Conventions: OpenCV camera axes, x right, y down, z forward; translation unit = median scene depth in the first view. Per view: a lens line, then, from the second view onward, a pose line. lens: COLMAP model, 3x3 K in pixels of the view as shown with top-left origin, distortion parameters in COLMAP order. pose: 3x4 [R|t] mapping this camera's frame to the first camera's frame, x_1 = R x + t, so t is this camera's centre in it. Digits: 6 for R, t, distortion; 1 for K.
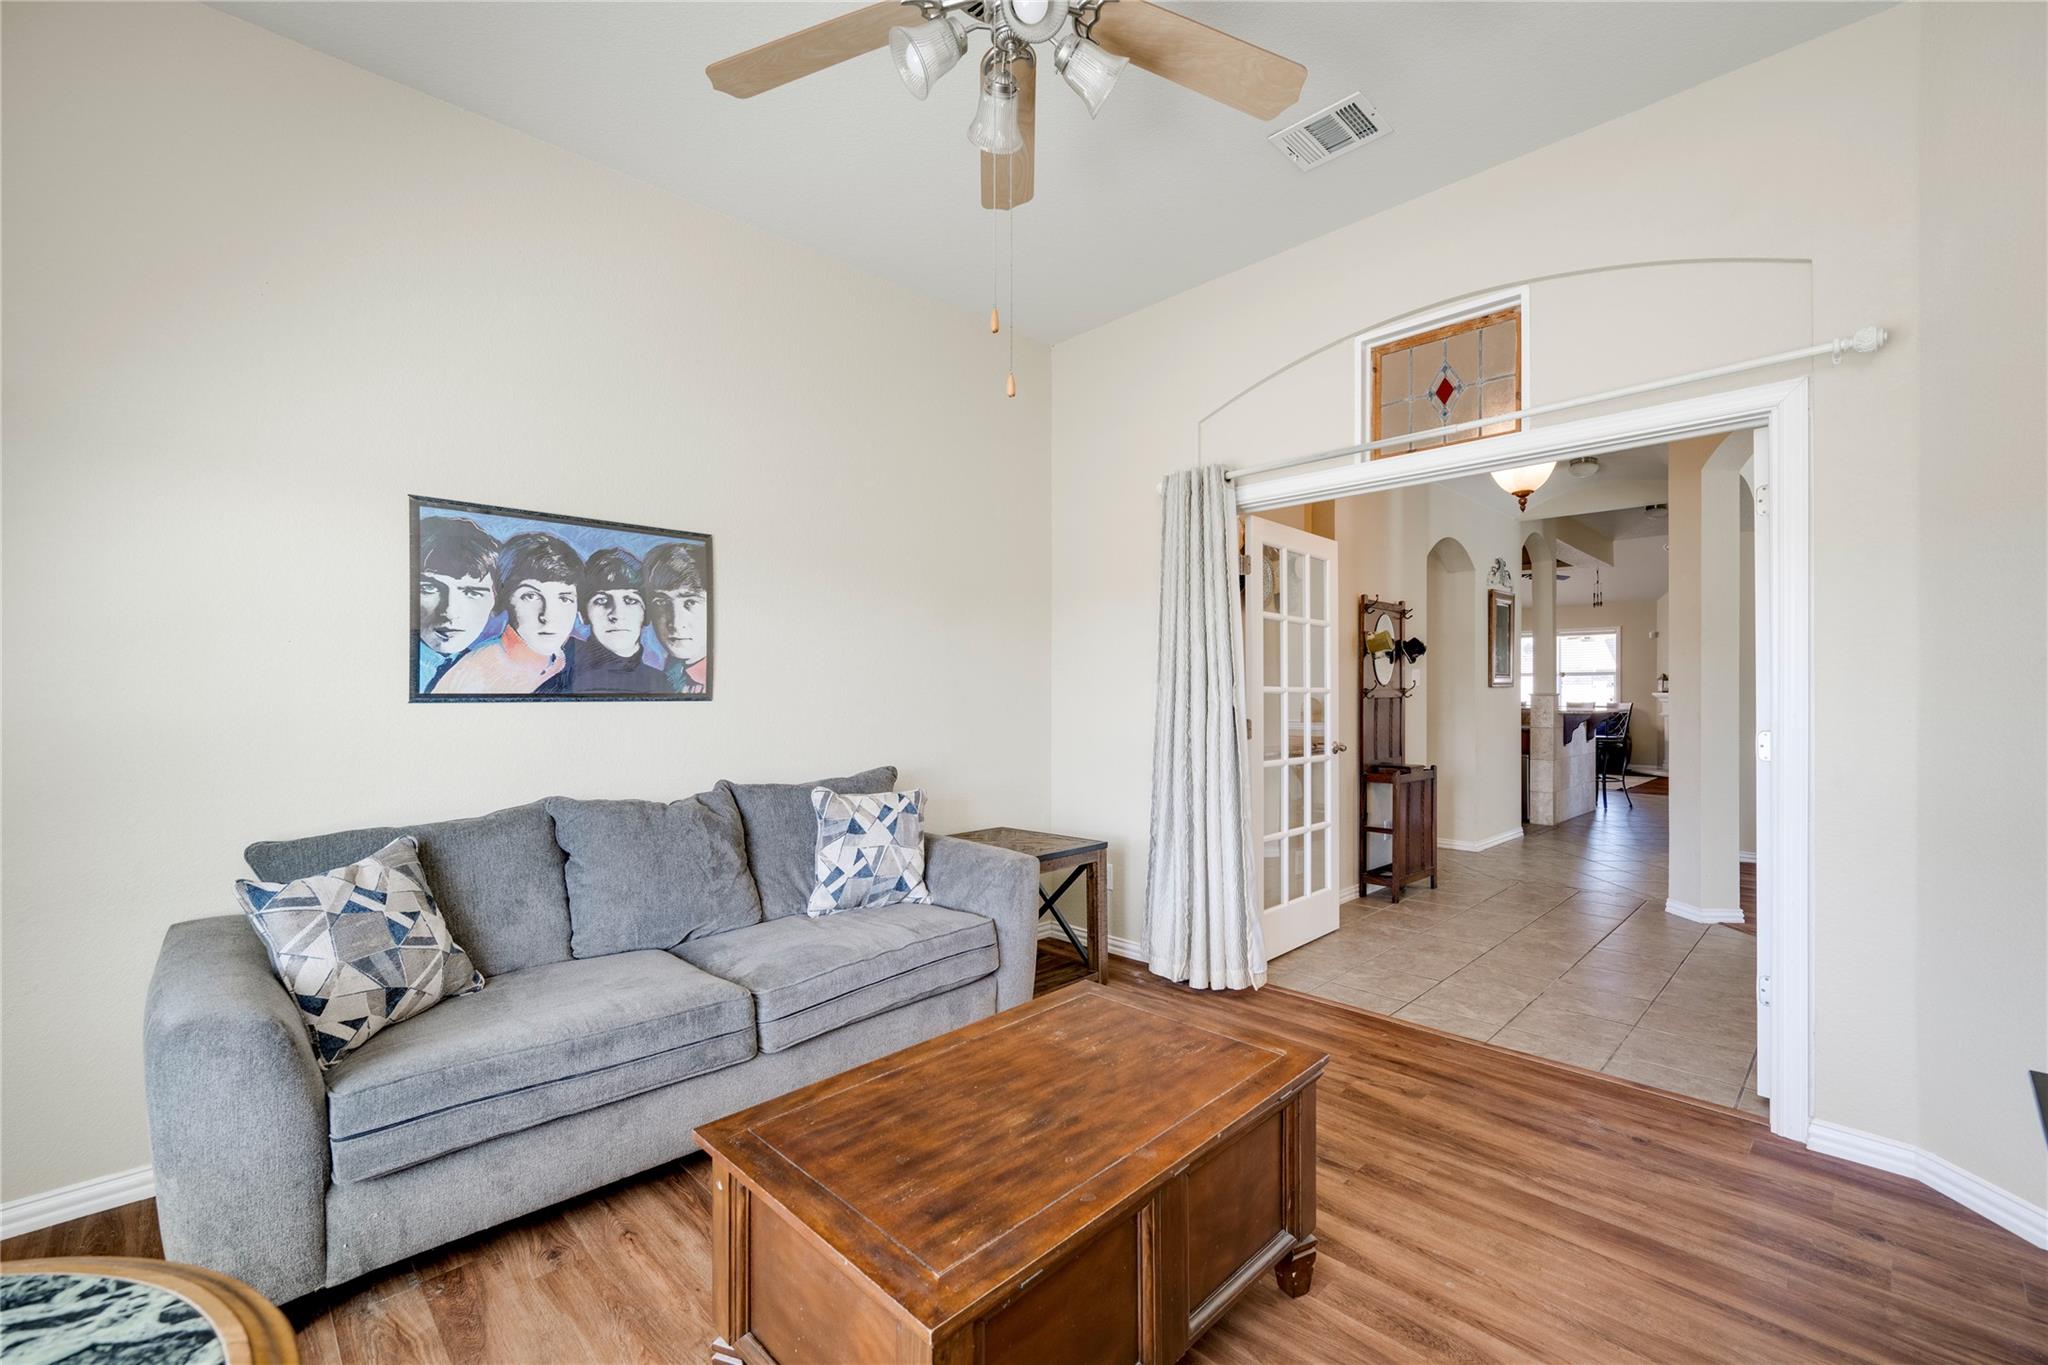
lens RADIAL K [[850.5, 0, 1047.4], [0, 850.5, 693.5], [0, 0, 1]] dist [-0.001304, 0.000541]
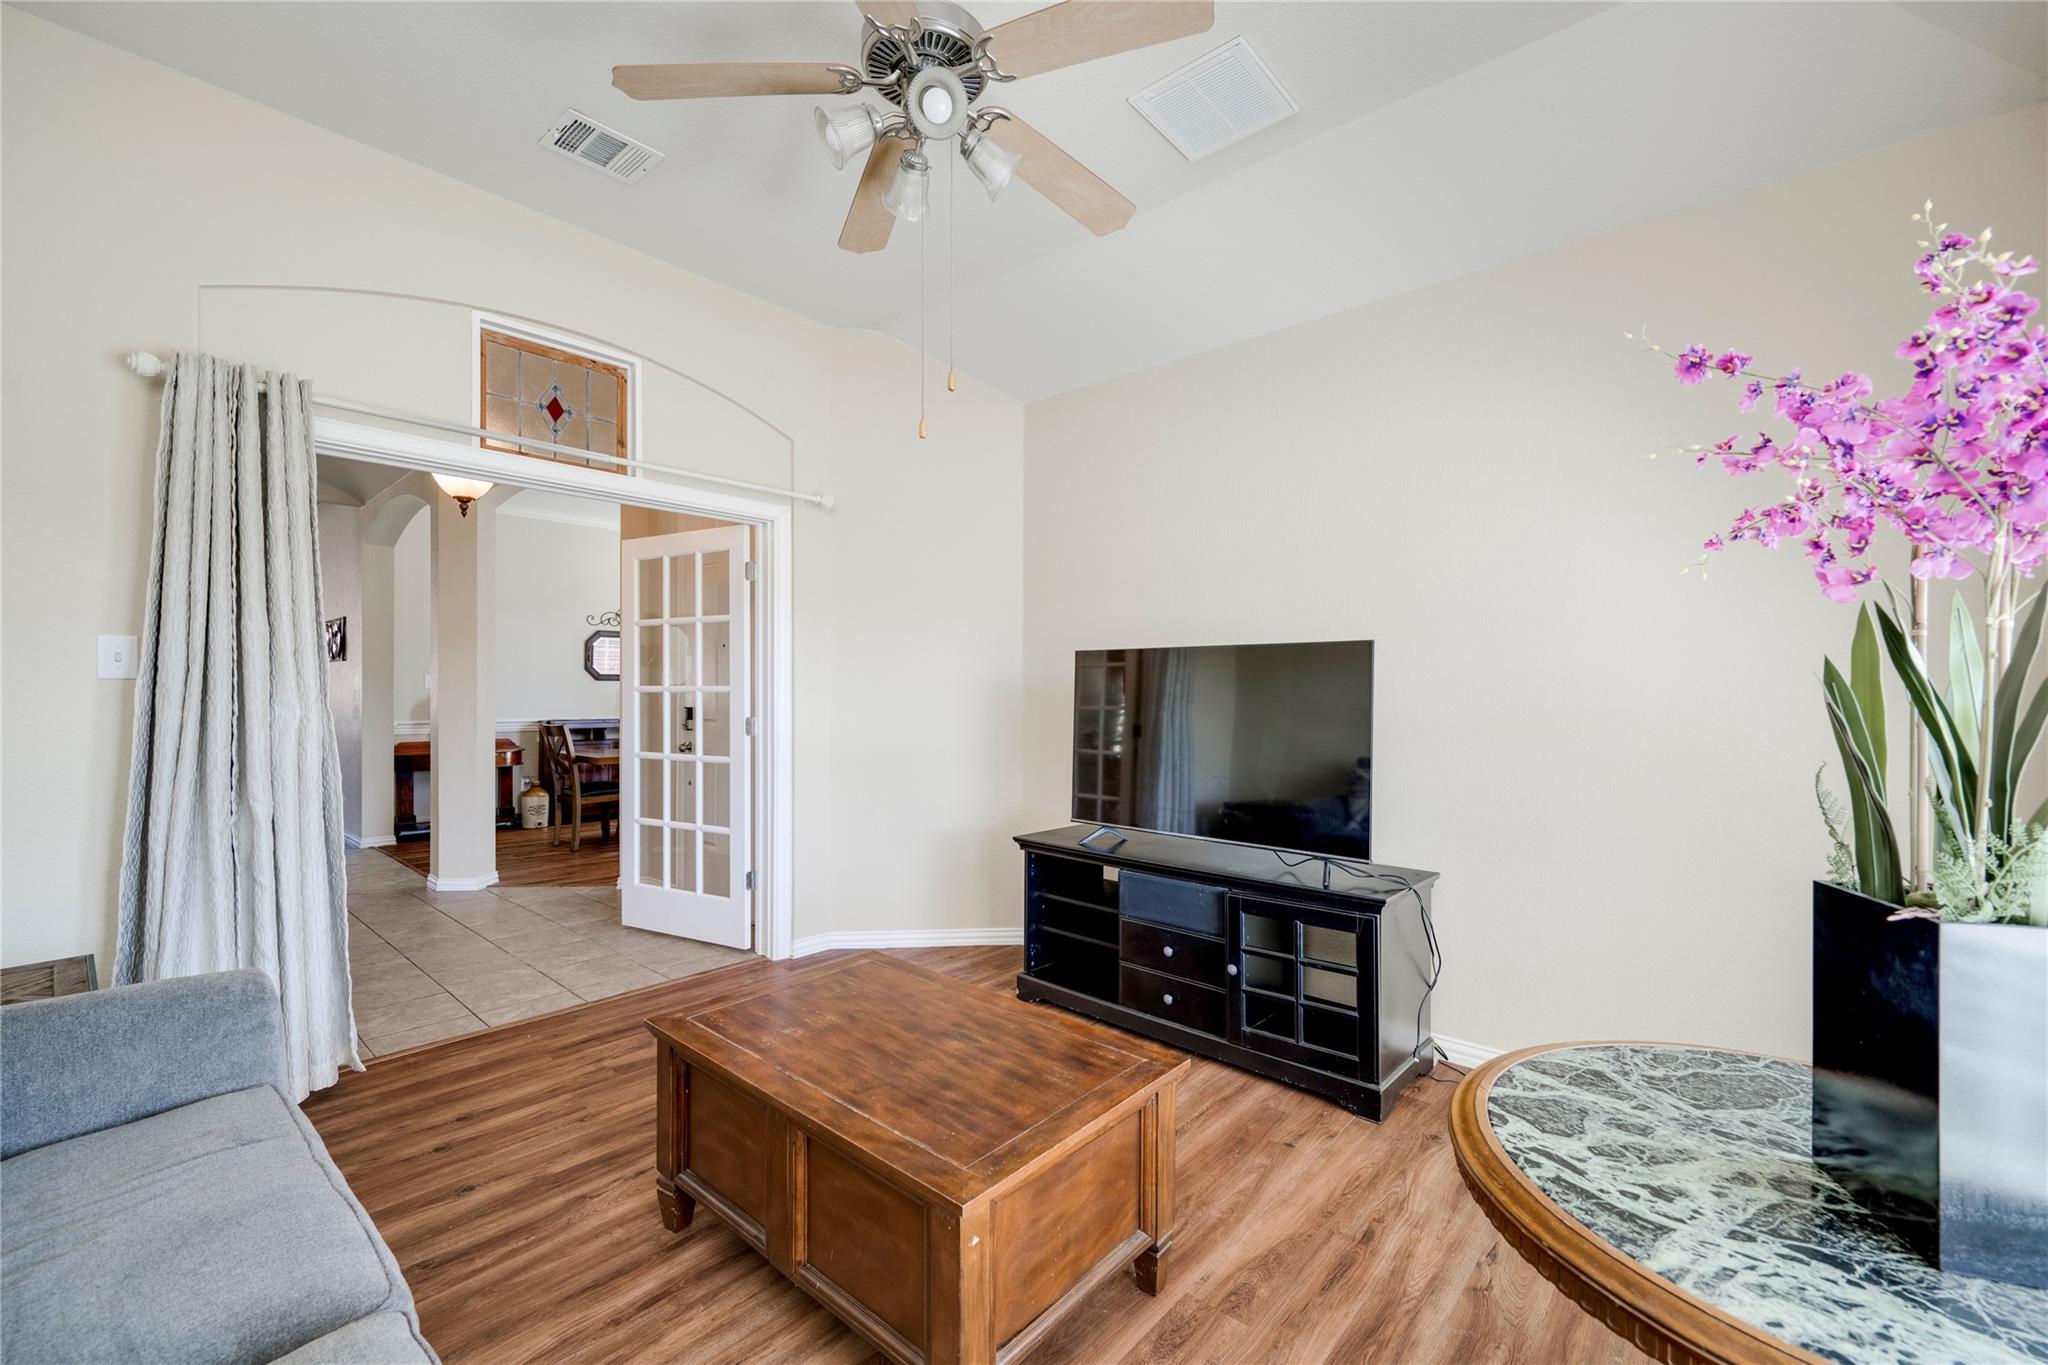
lens RADIAL K [[823.1, 0, 1023.9], [0, 823.1, 695.4], [0, 0, 1]] dist [-0.001192, 0.000615]
pose [[-0.050853, -0.003448, 0.998700, -0.658287], [-0.000593, 0.999994, 0.003422, -0.001861], [-0.998706, -0.000418, -0.050855, 0.518964]]
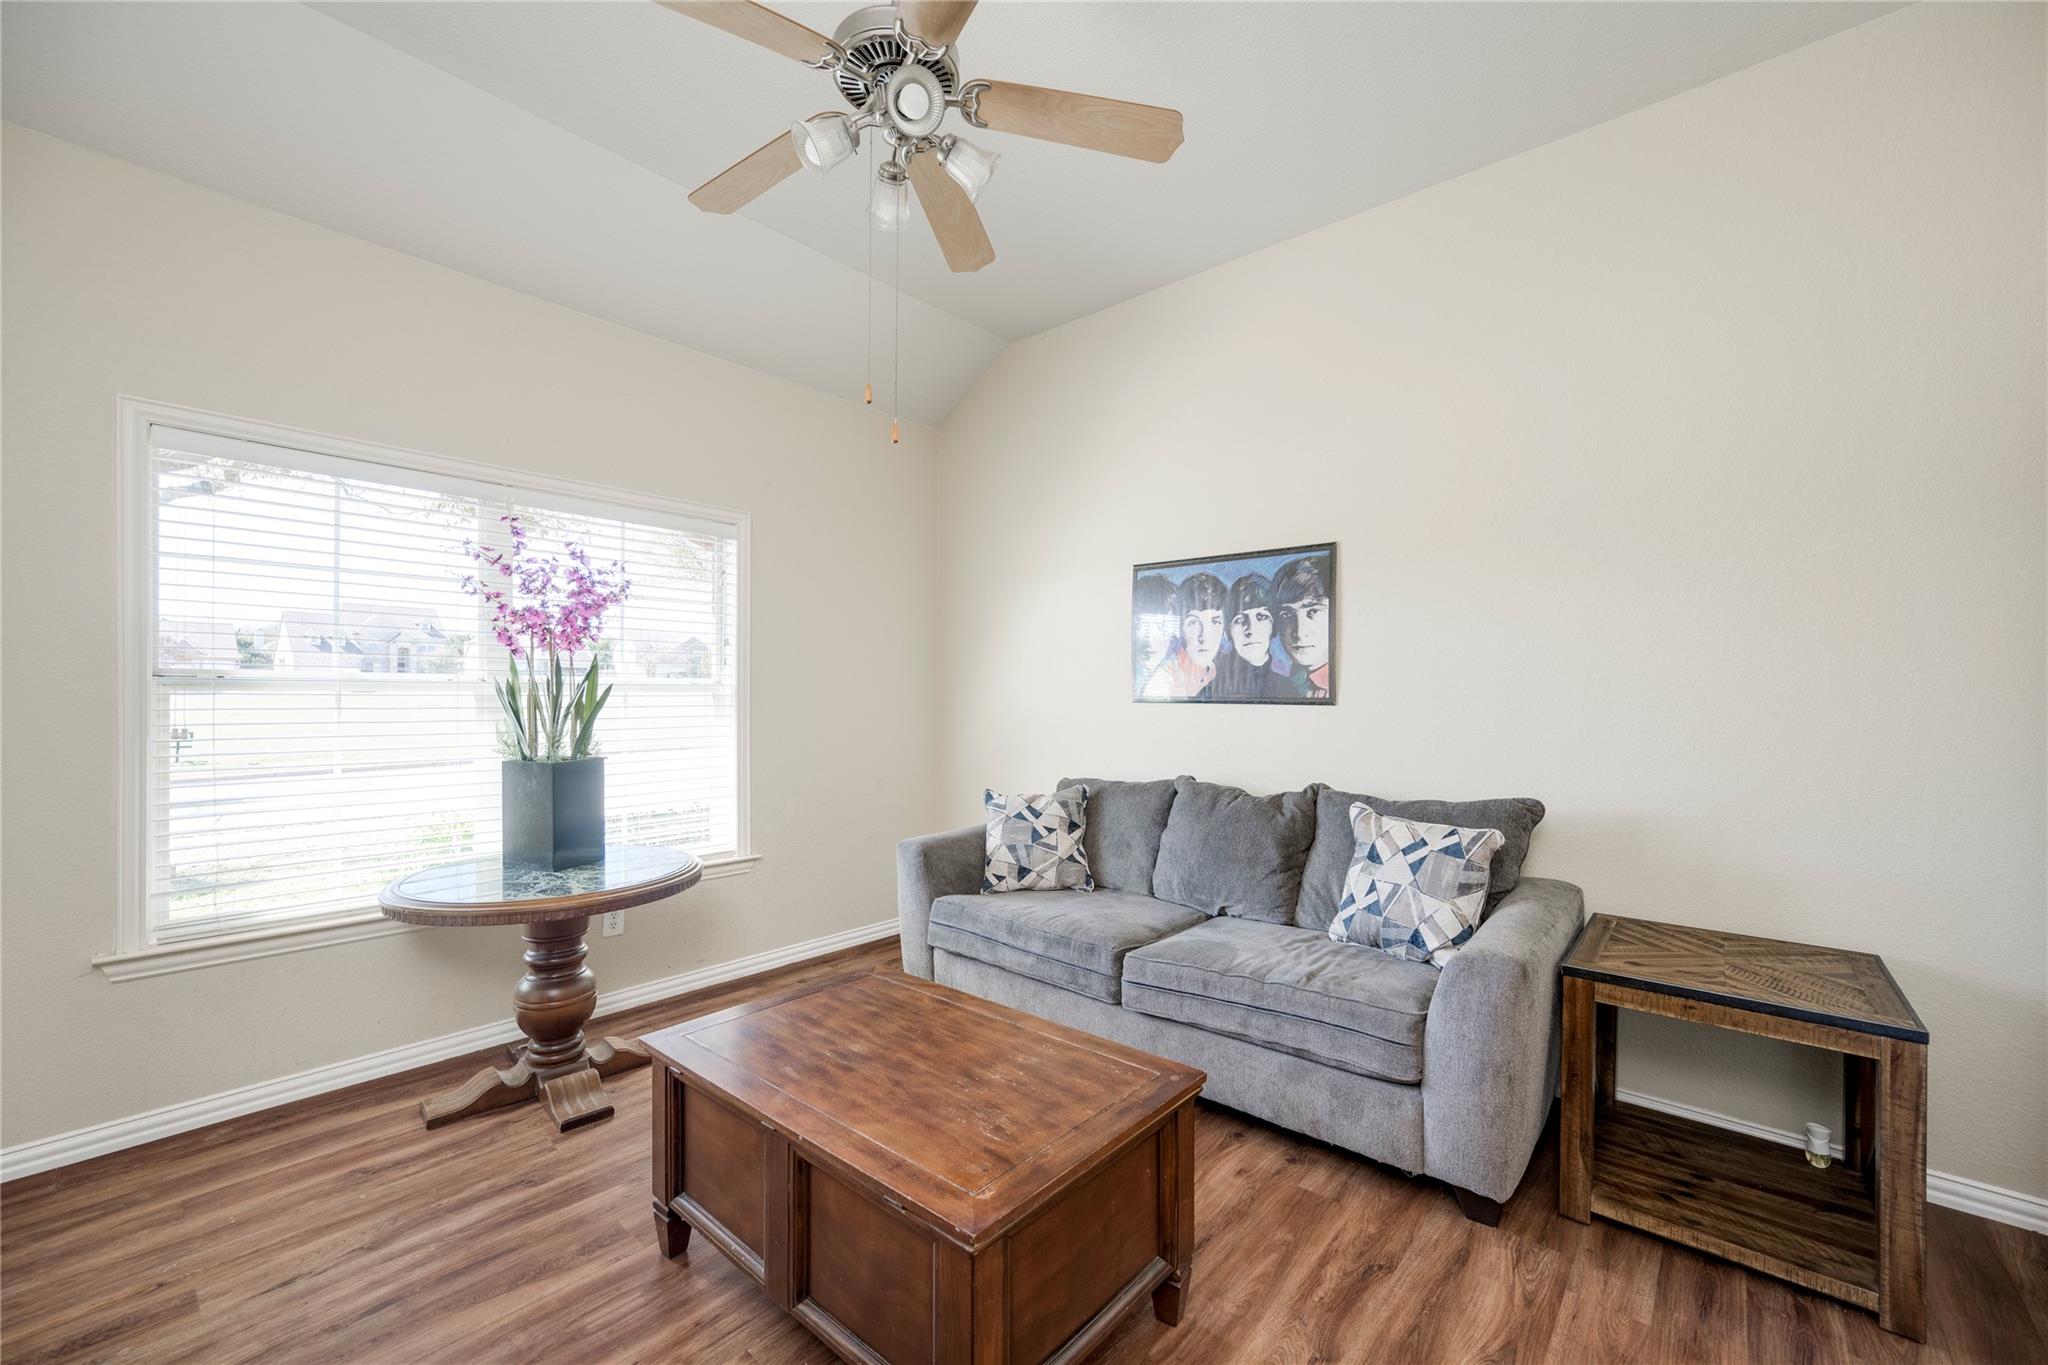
lens RADIAL K [[823.1, 0, 1023.9], [0, 823.1, 695.4], [0, 0, 1]] dist [-0.001192, 0.000615]
pose [[0.059812, 0.006009, -0.998192, 0.621118], [-0.008311, 0.999950, 0.005522, -0.006329], [0.998175, 0.007966, 0.059859, 0.627915]]
